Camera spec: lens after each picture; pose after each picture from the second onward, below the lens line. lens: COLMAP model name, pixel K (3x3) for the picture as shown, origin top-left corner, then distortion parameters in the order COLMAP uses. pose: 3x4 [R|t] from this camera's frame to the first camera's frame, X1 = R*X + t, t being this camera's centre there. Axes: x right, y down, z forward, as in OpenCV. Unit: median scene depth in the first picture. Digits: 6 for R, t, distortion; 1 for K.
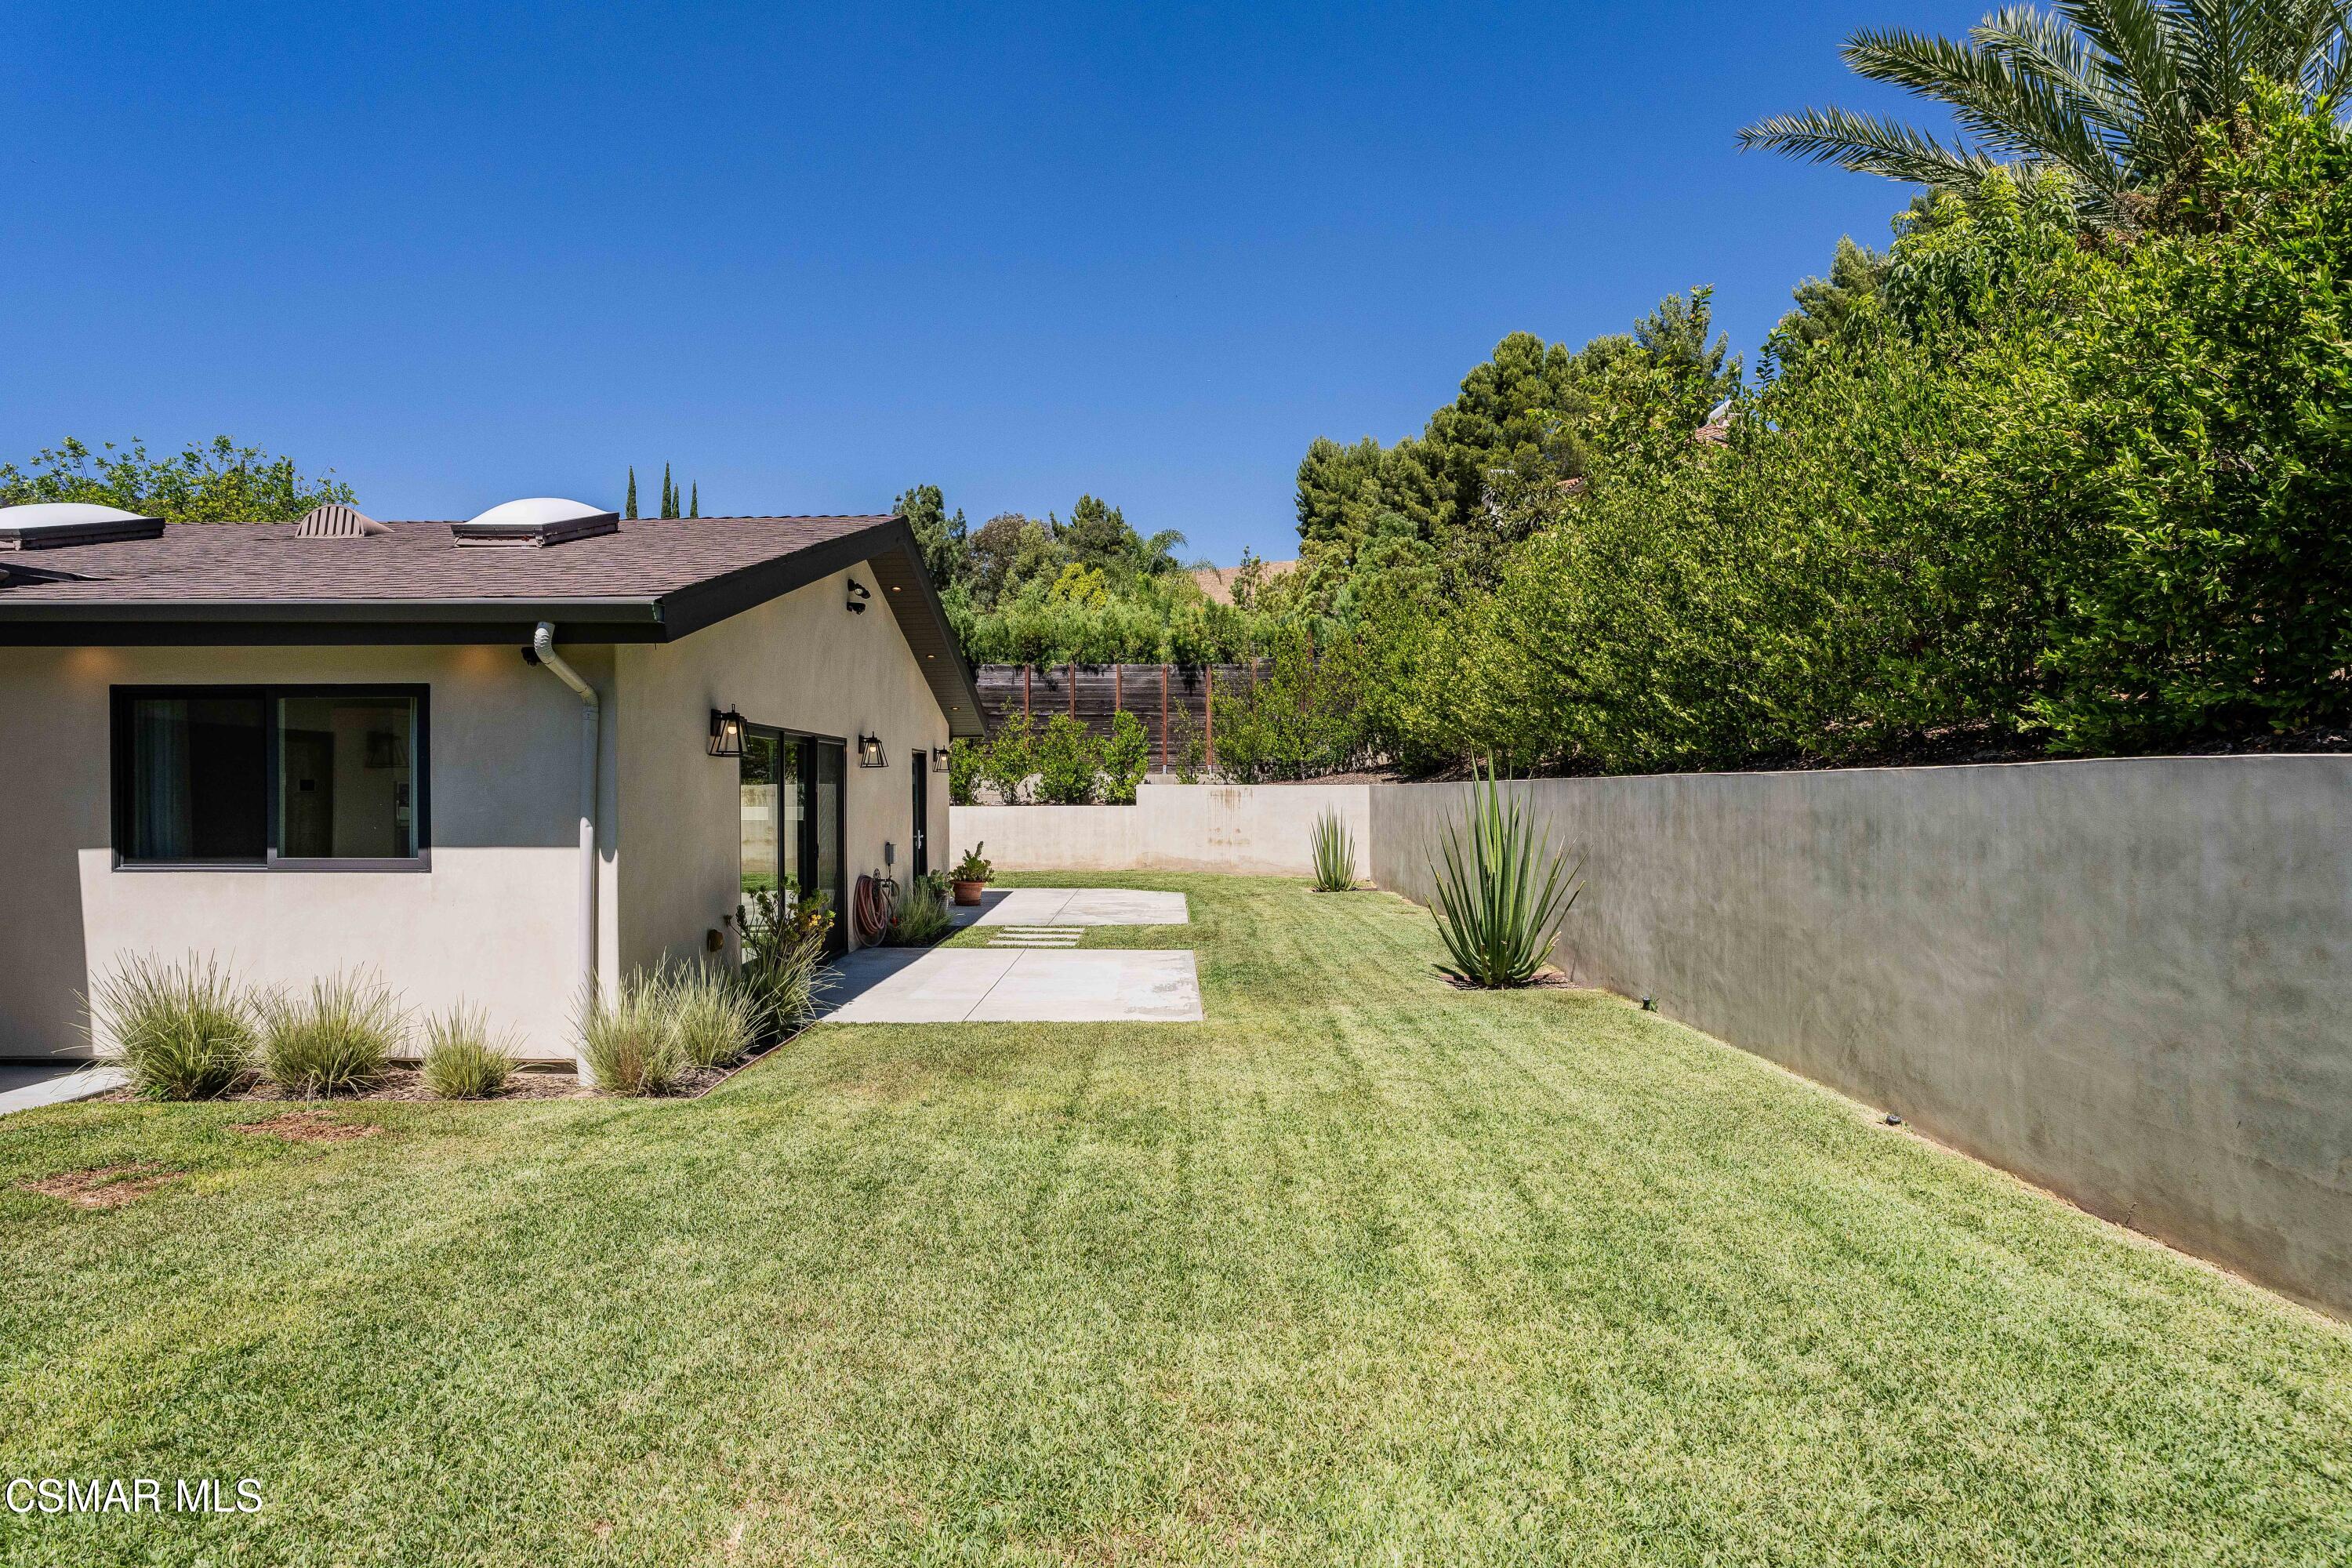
lens RADIAL K [[1157.1, 0, 1186.2], [0, 1157.1, 797.1], [0, 0, 1]] dist [-0.071223, 0.031870]
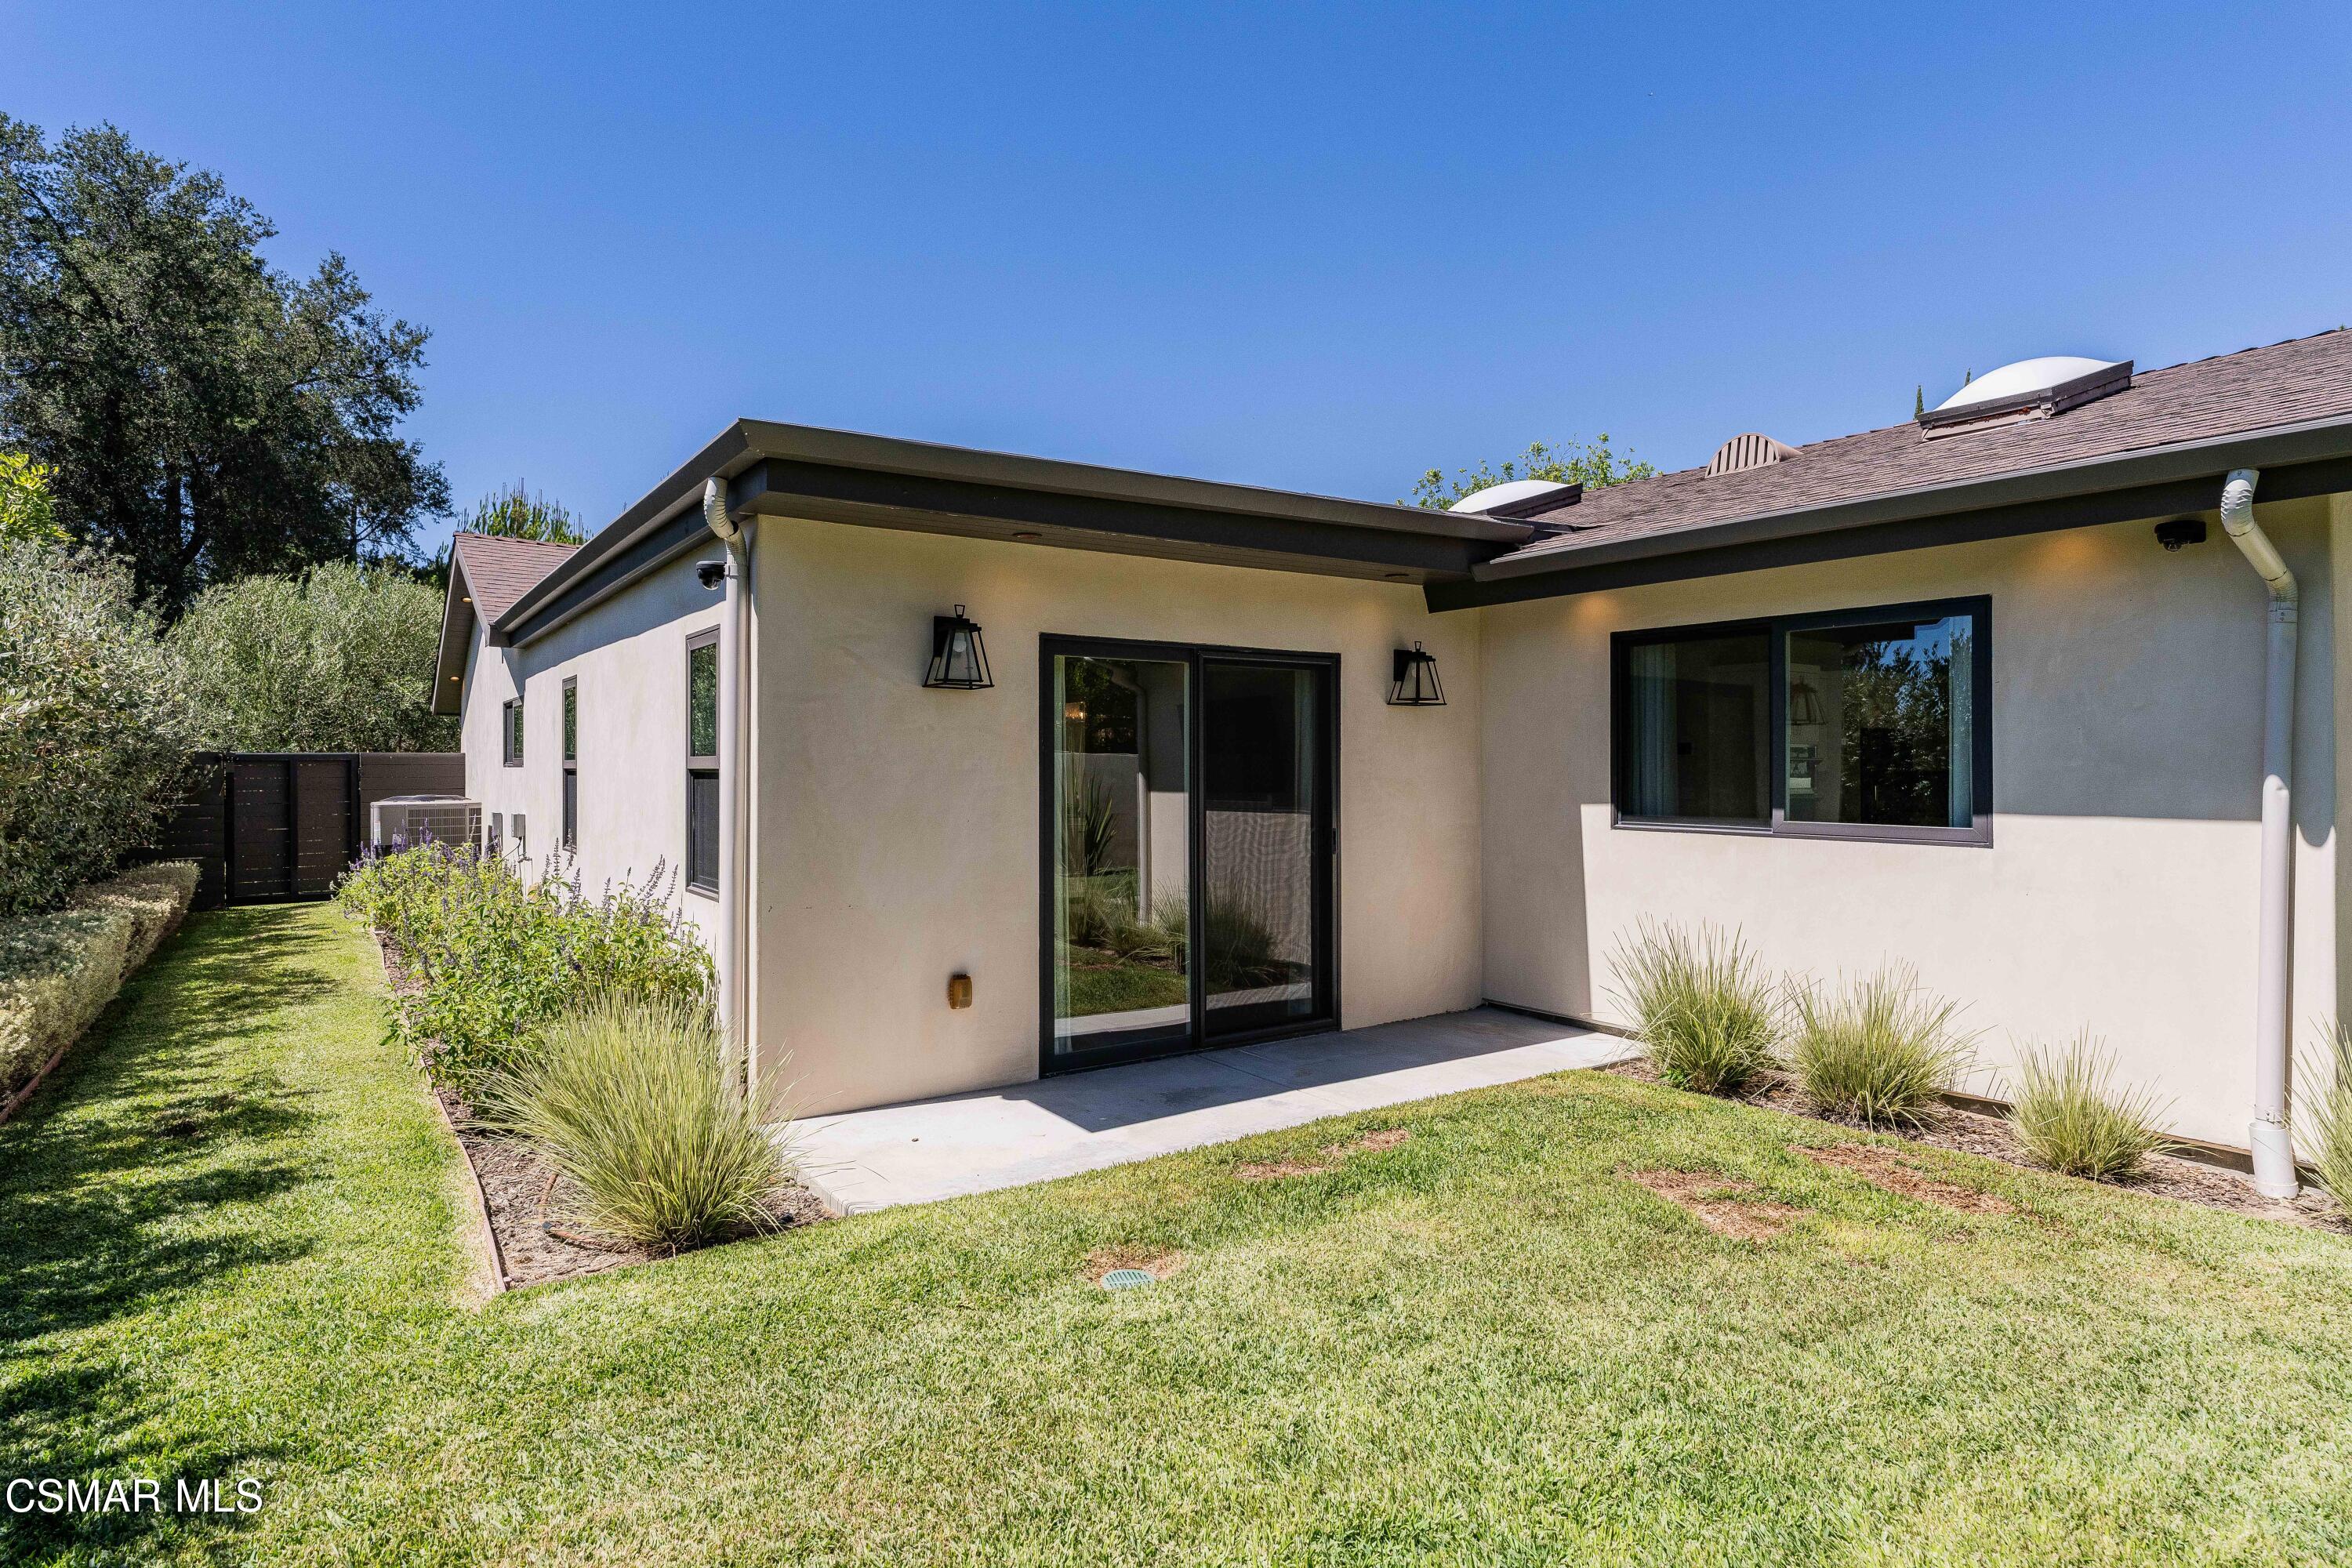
lens RADIAL K [[1249.0, 0, 1177.3], [0, 1249.0, 754.8], [0, 0, 1]] dist [-0.001115, 0.000076]
pose [[0.565525, -0.005309, -0.824714, -0.084441], [-0.007700, 0.999902, -0.011717, 0.005452], [0.824696, 0.012977, 0.565428, 0.025967]]
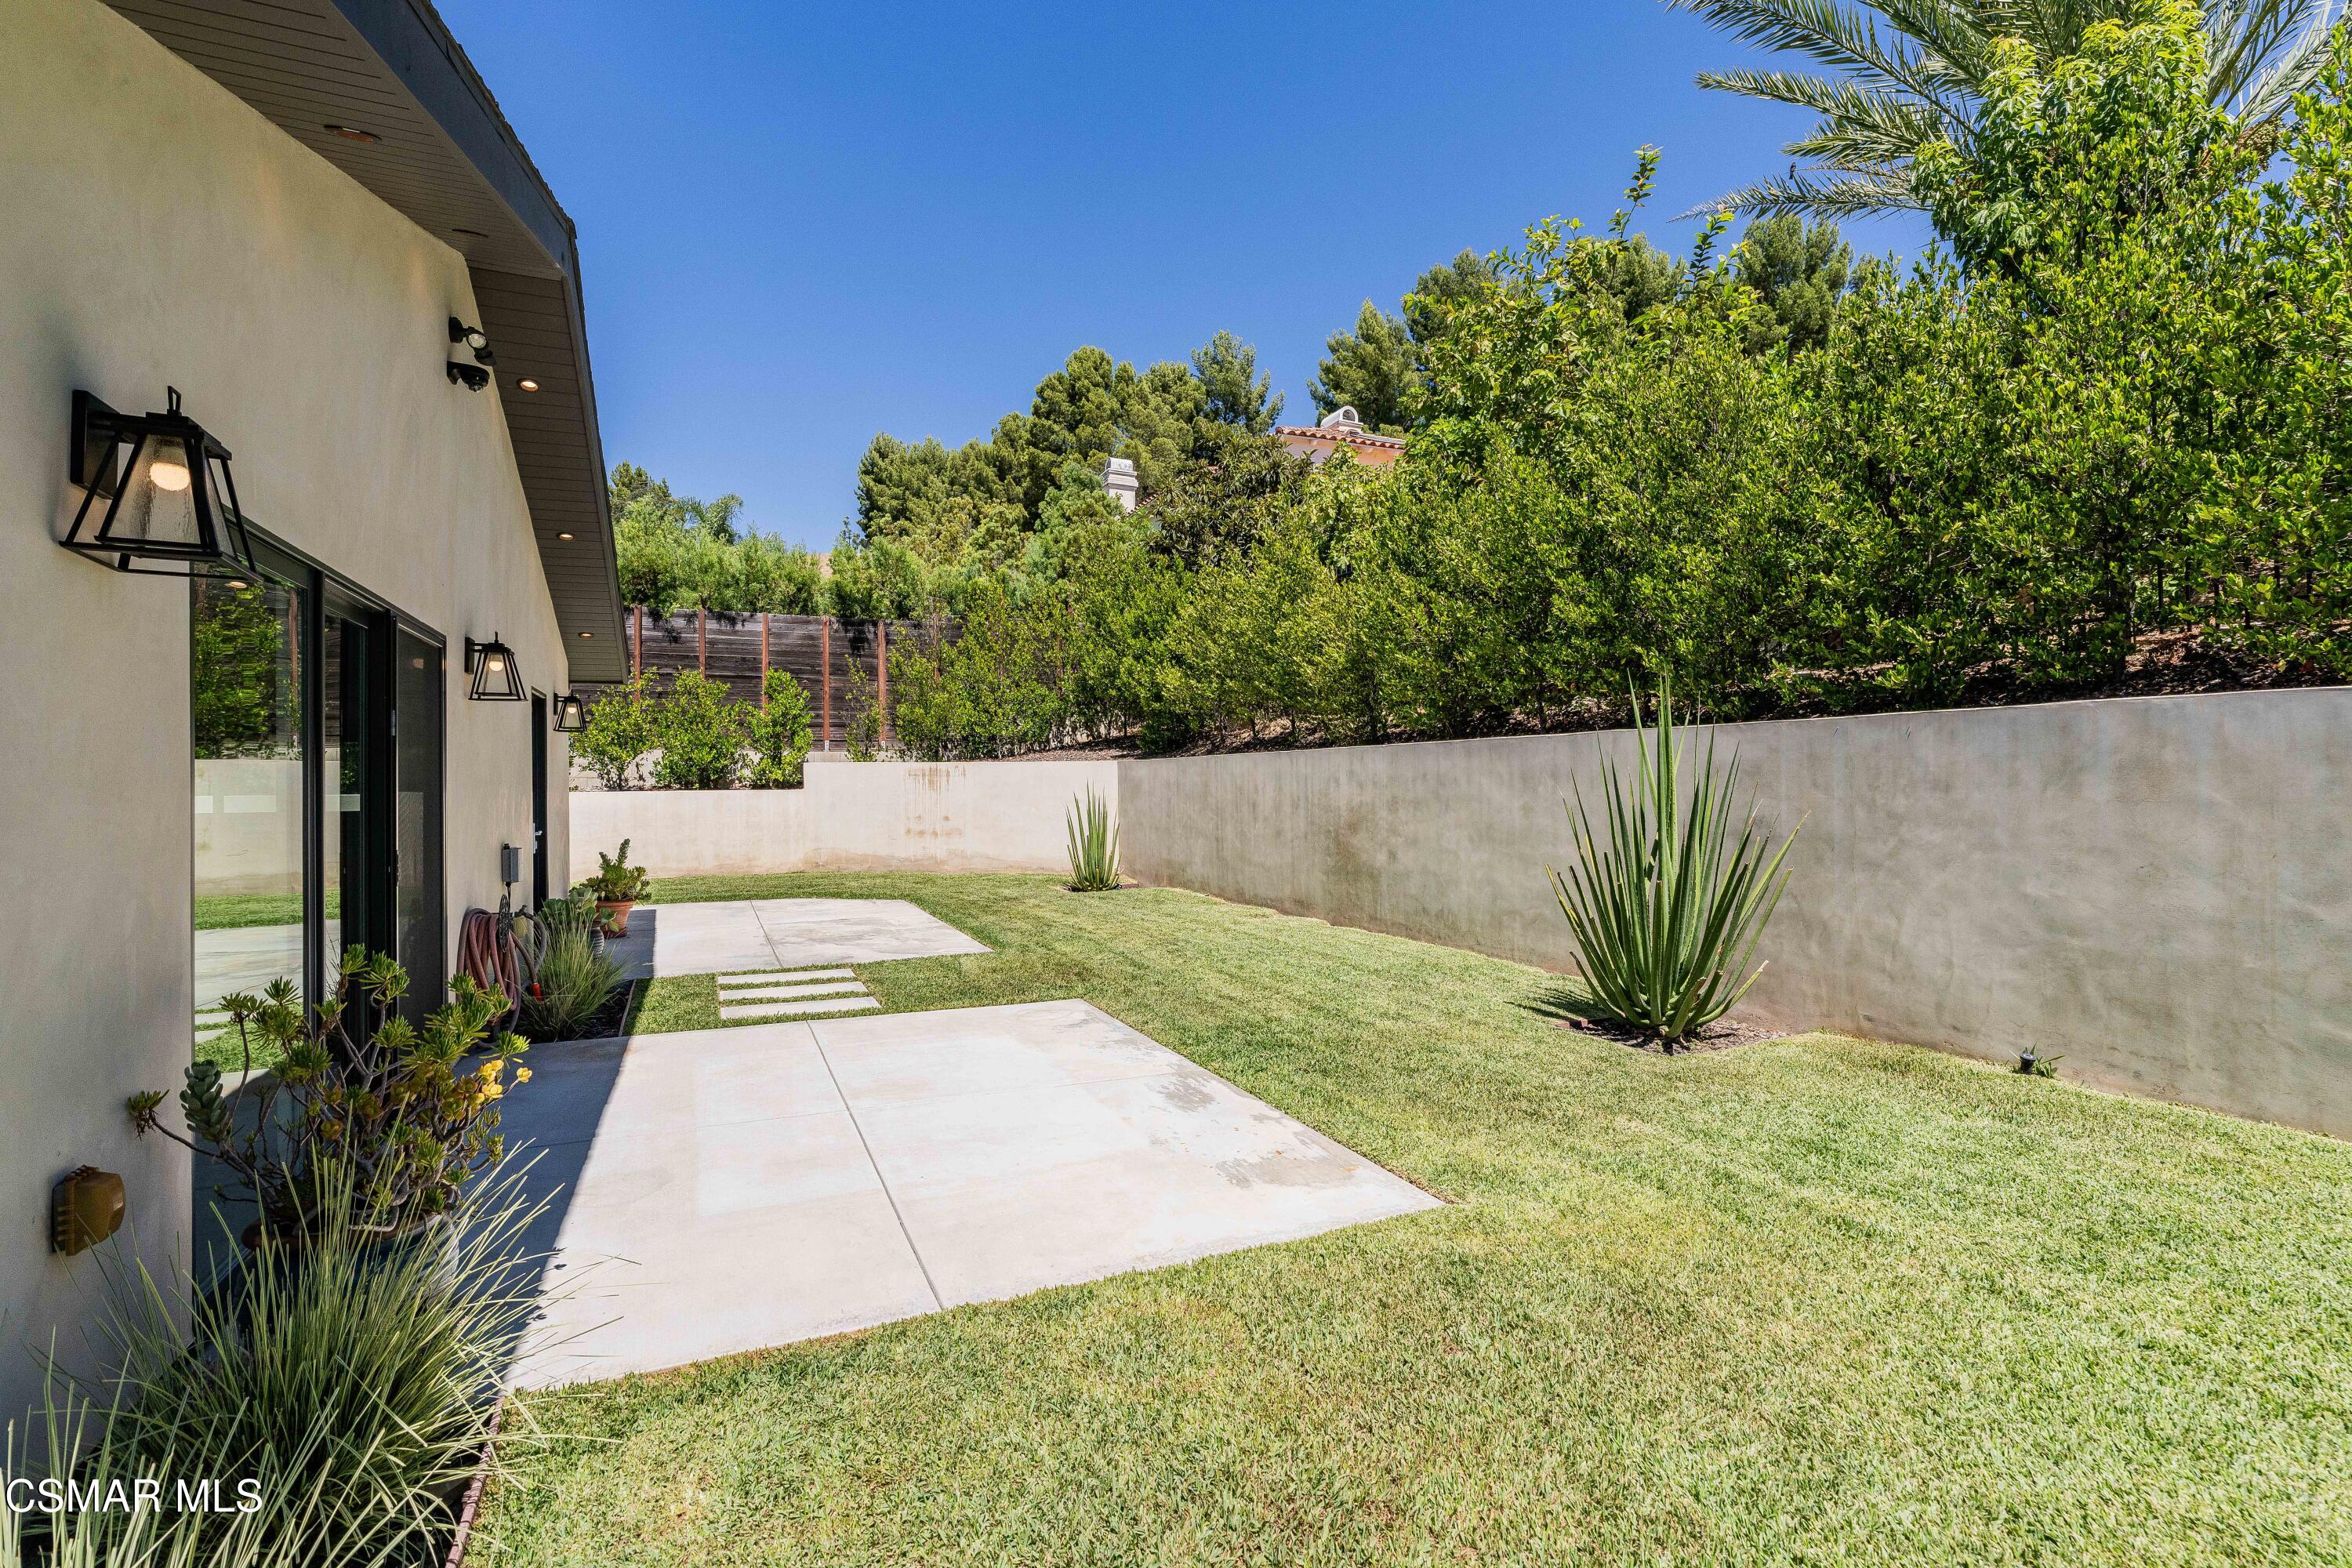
lens RADIAL K [[1067.6, 0, 1173.8], [0, 1067.6, 780.5], [0, 0, 1]] dist [-0.006755, 0.001159]
pose [[0.919976, -0.002984, 0.391962, -0.092471], [0.006376, 0.999953, -0.007352, 0.008025], [-0.391922, 0.009263, 0.919952, 0.225422]]
